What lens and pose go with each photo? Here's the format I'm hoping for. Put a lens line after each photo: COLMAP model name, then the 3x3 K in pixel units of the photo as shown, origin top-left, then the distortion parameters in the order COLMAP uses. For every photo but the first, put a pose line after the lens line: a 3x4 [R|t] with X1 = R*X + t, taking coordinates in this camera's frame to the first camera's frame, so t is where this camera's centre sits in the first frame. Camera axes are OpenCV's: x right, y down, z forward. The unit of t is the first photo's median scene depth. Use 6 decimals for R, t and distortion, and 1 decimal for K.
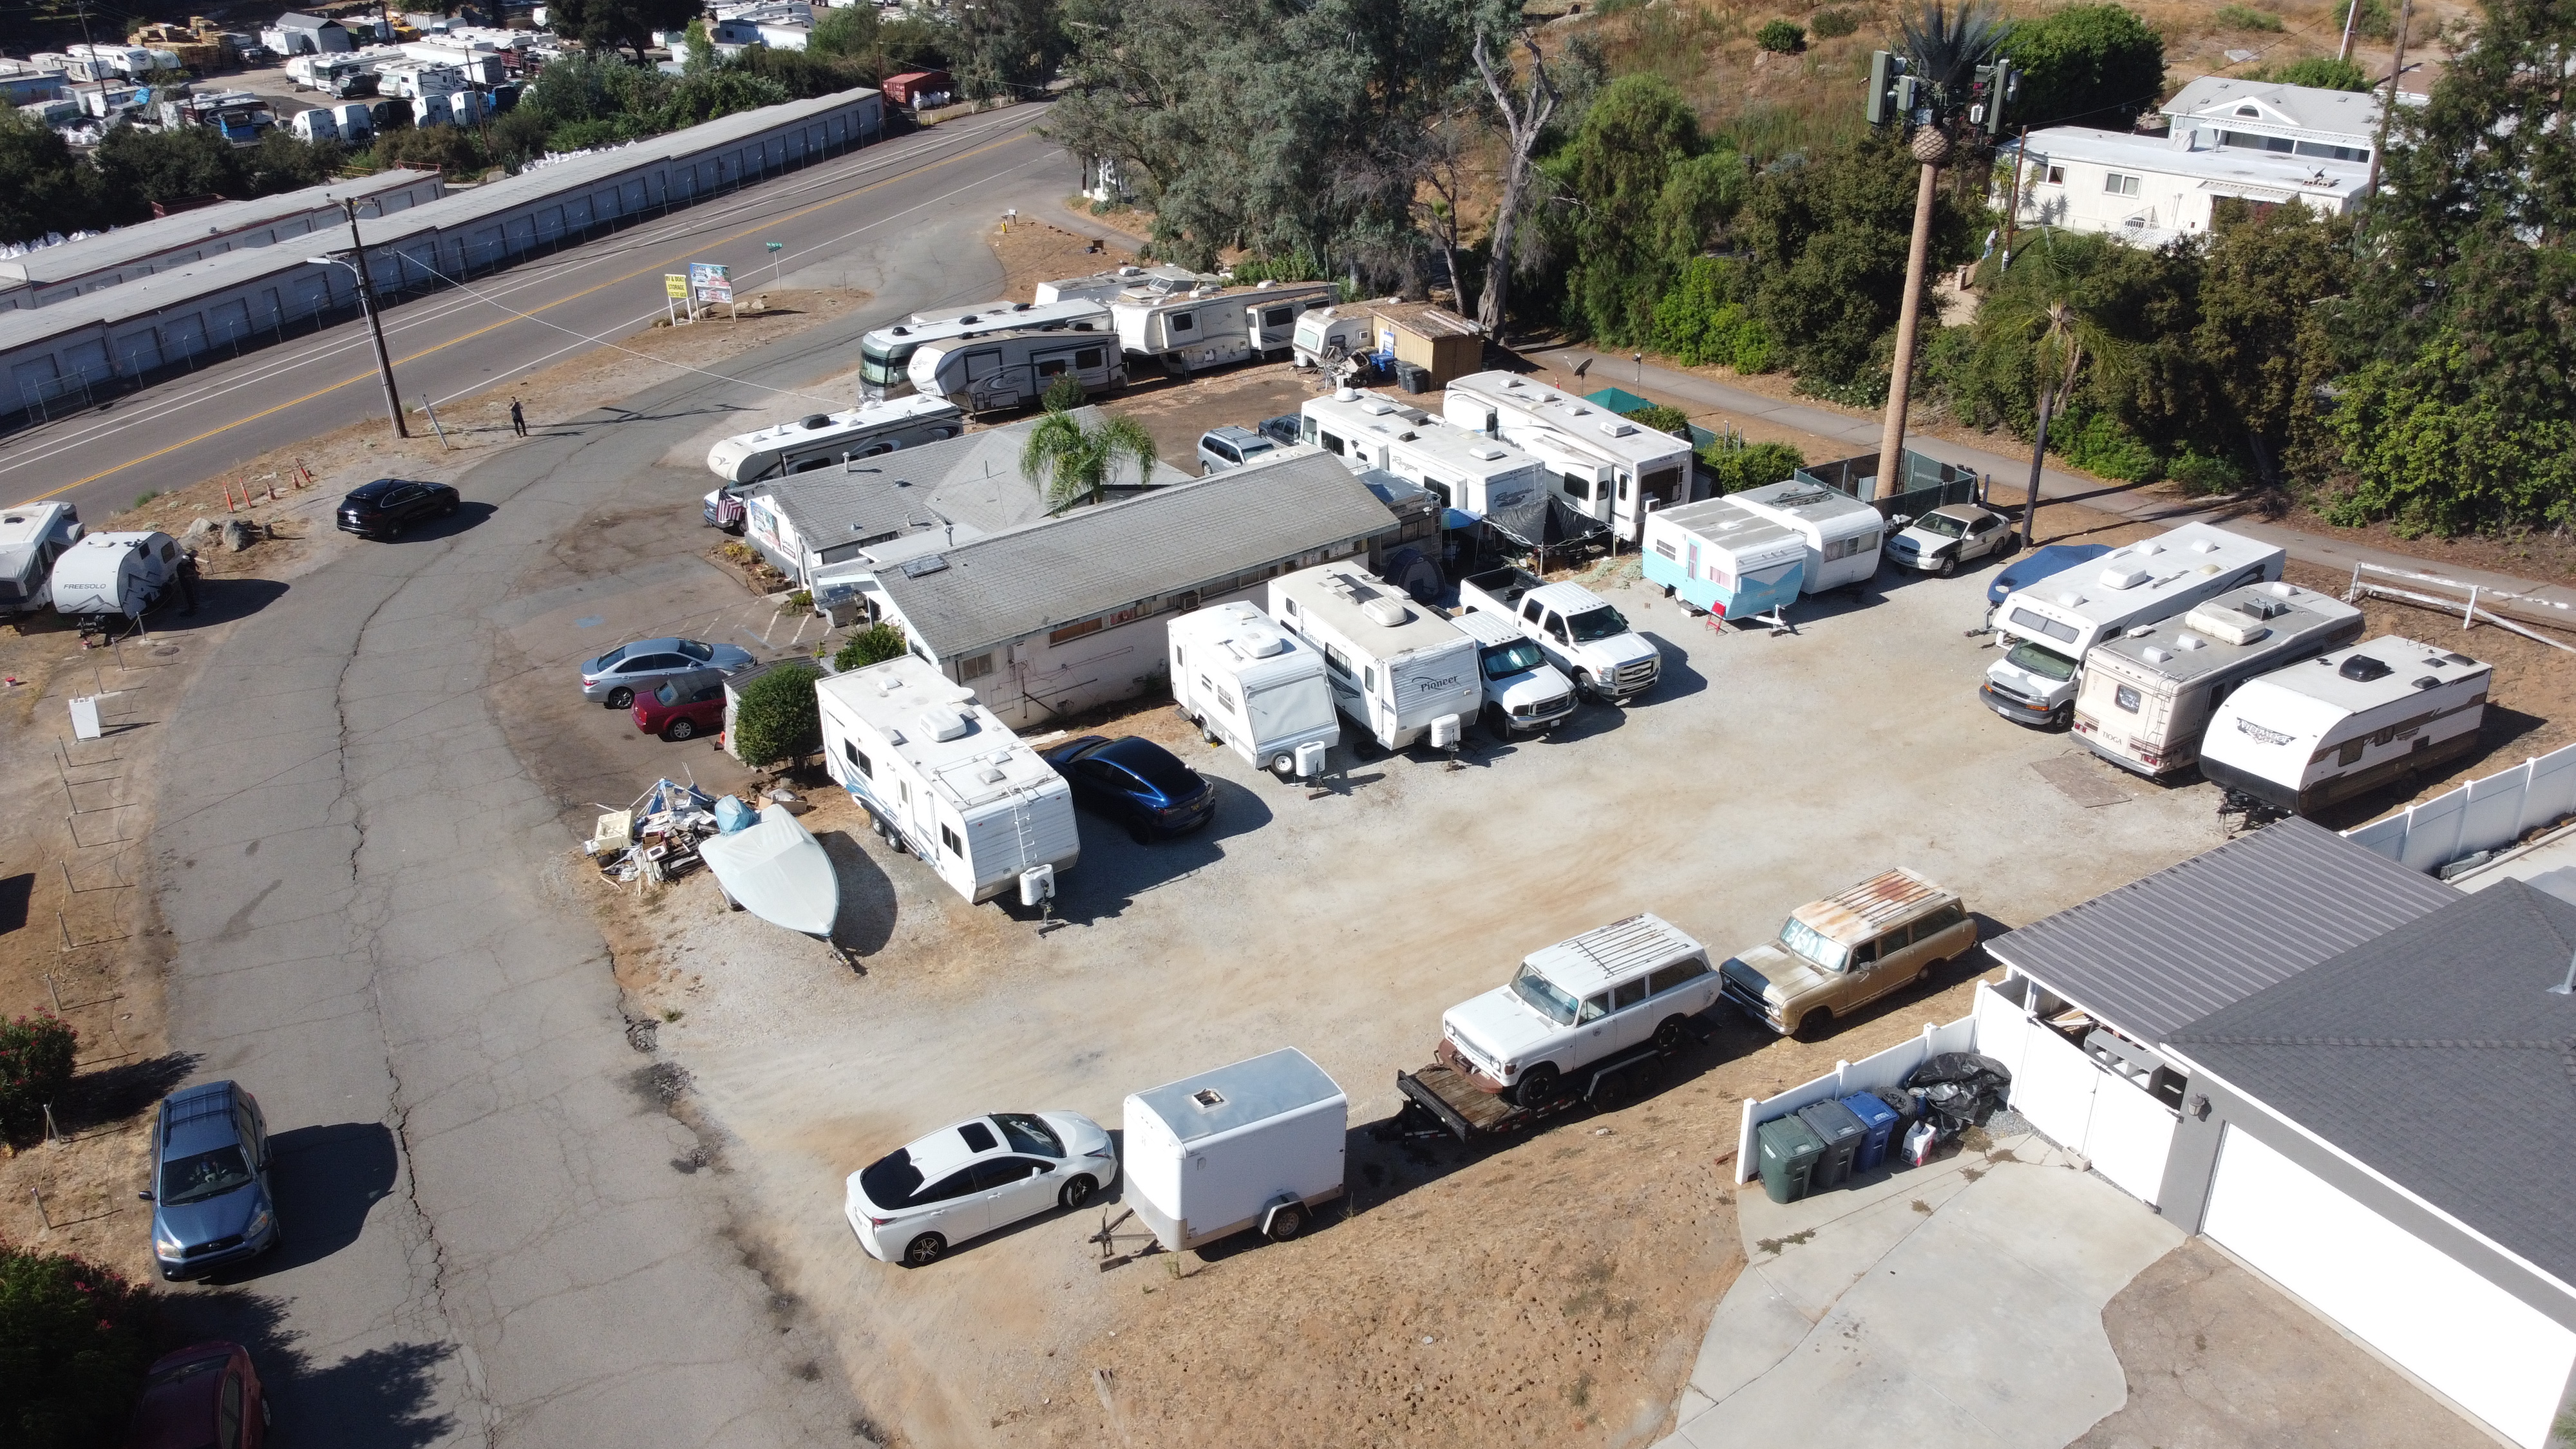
lens RADIAL K [[1959.2, 0, 1285.5], [0, 1959.2, 727.8], [0, 0, 1]] dist [-0.006014, 0.000902]
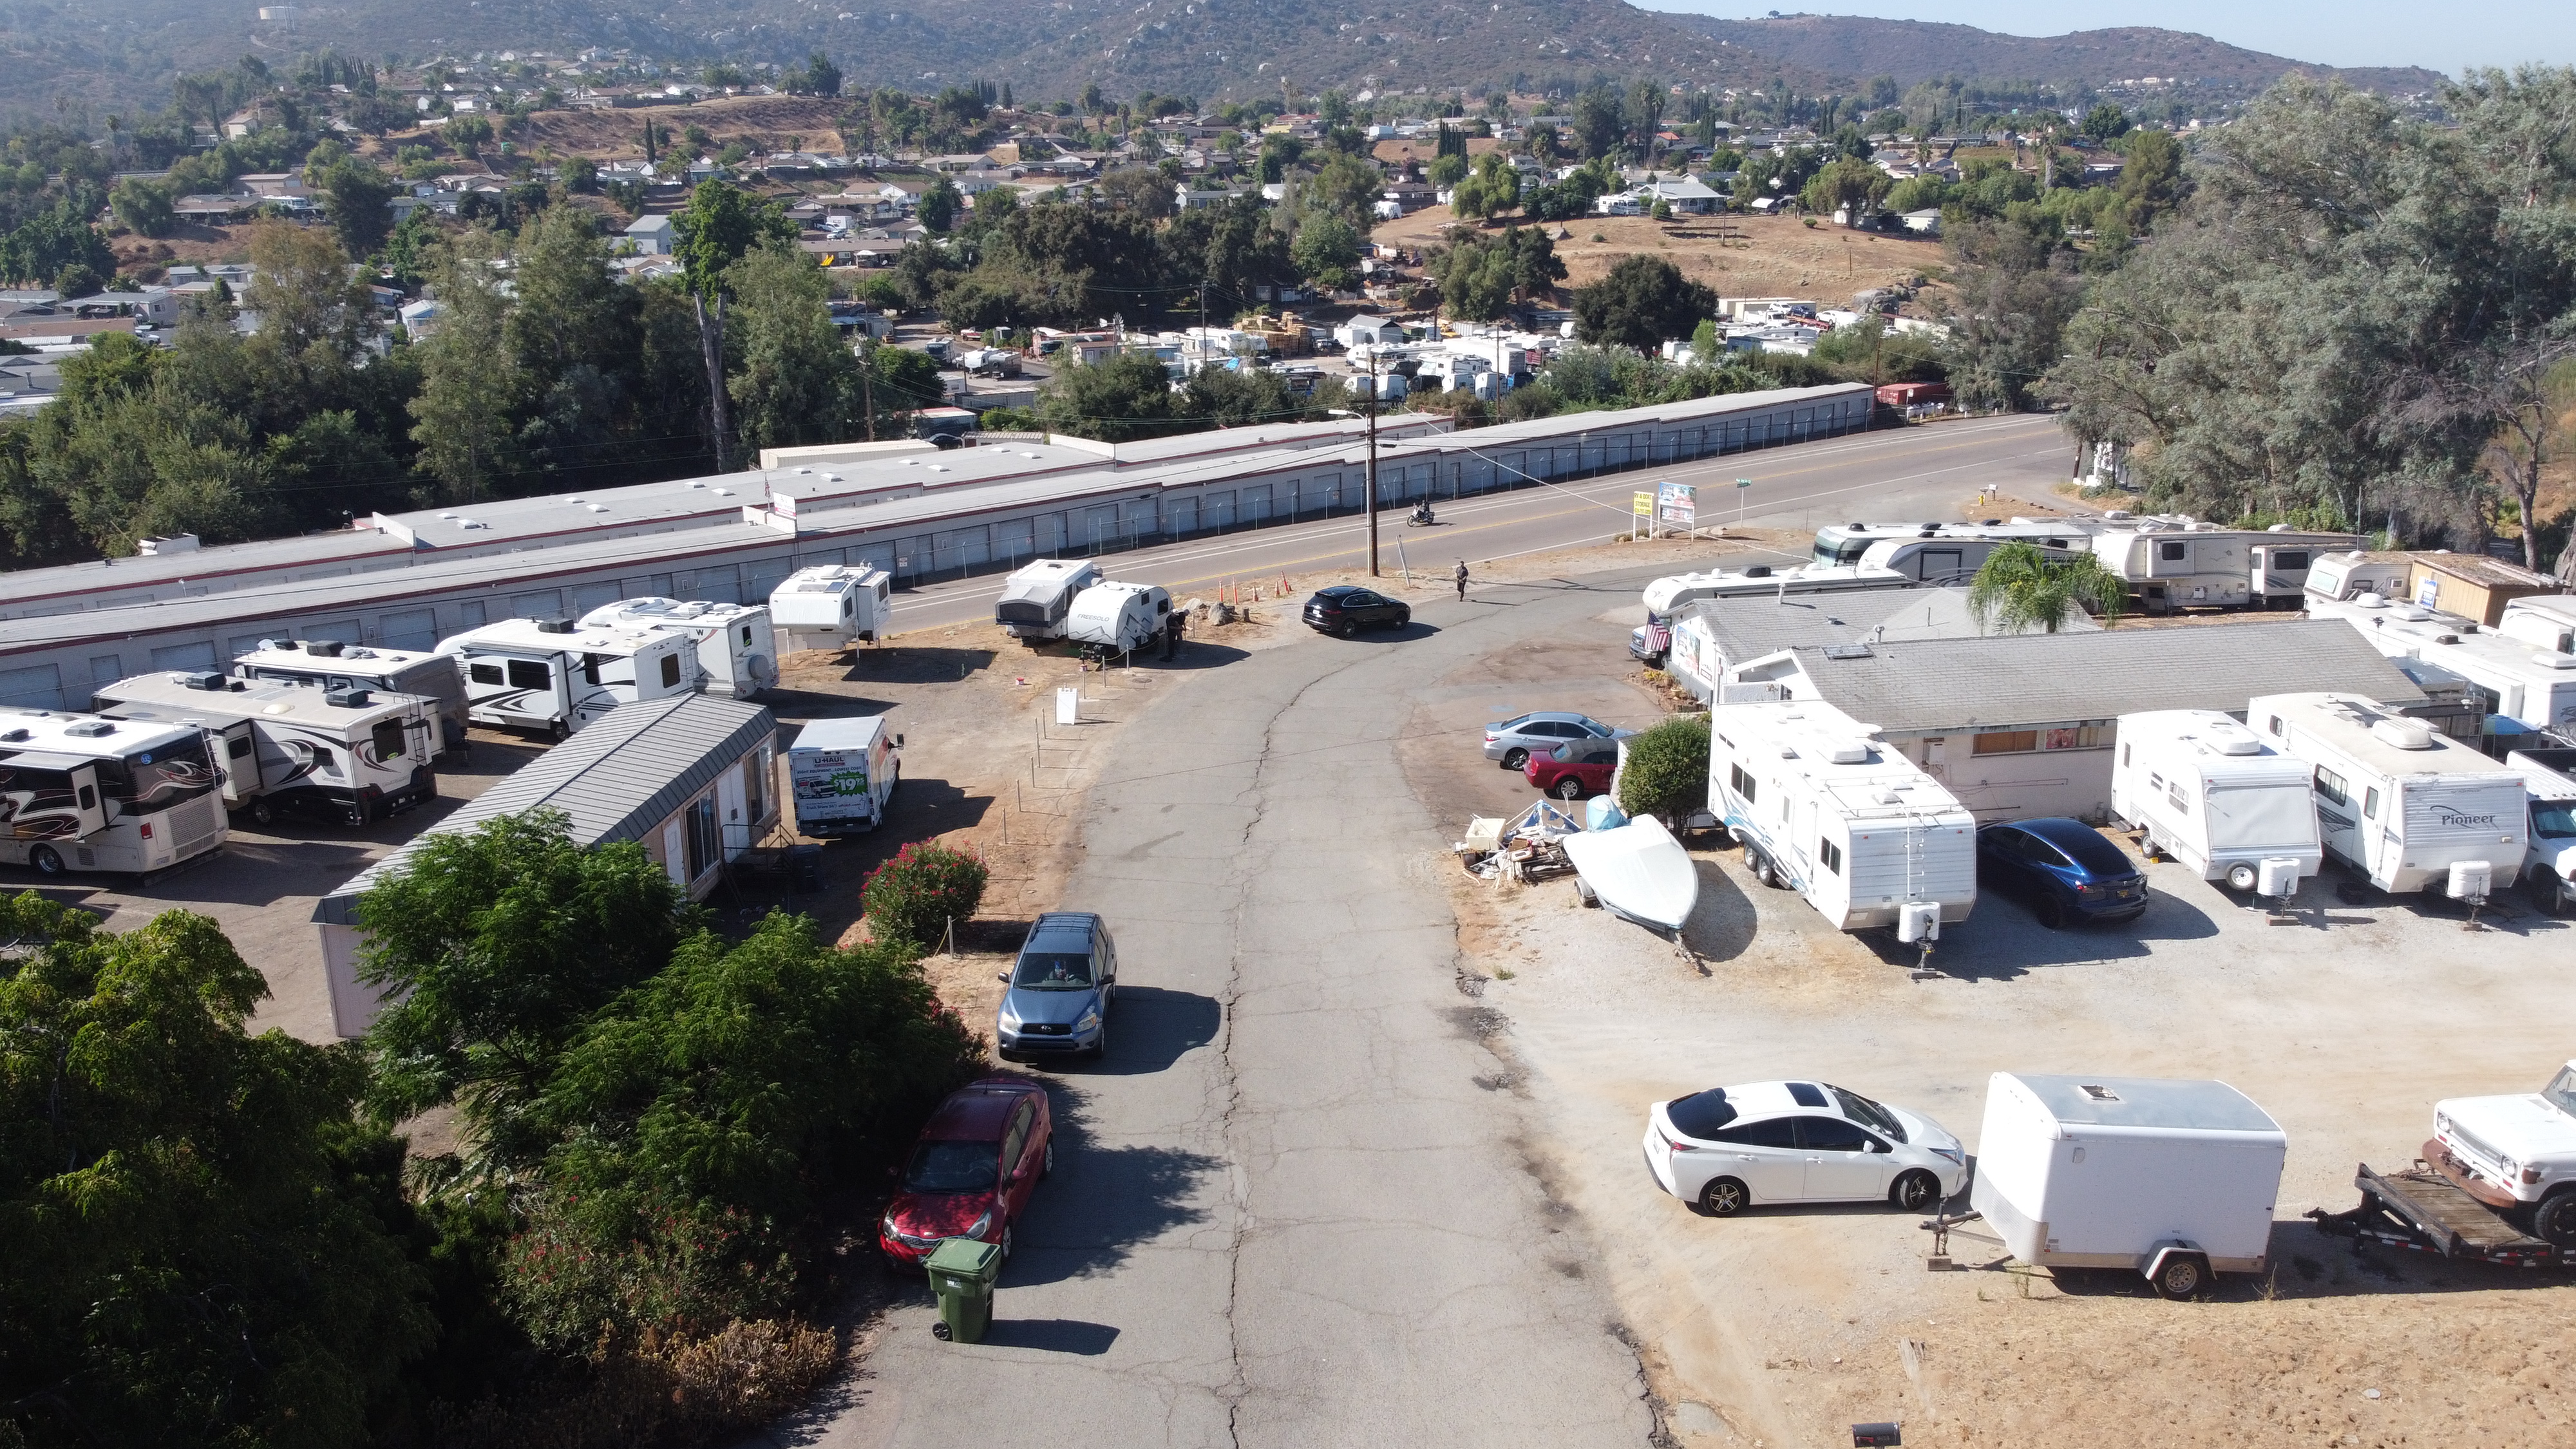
lens RADIAL K [[1959.2, 0, 1277.1], [0, 1959.2, 720.9], [0, 0, 1]] dist [-0.006014, 0.000902]
pose [[0.881814, 0.129403, -0.453497, 0.005507], [-0.211170, 0.968172, -0.134353, 0.147255], [0.421677, 0.214239, 0.881073, 0.069390]]
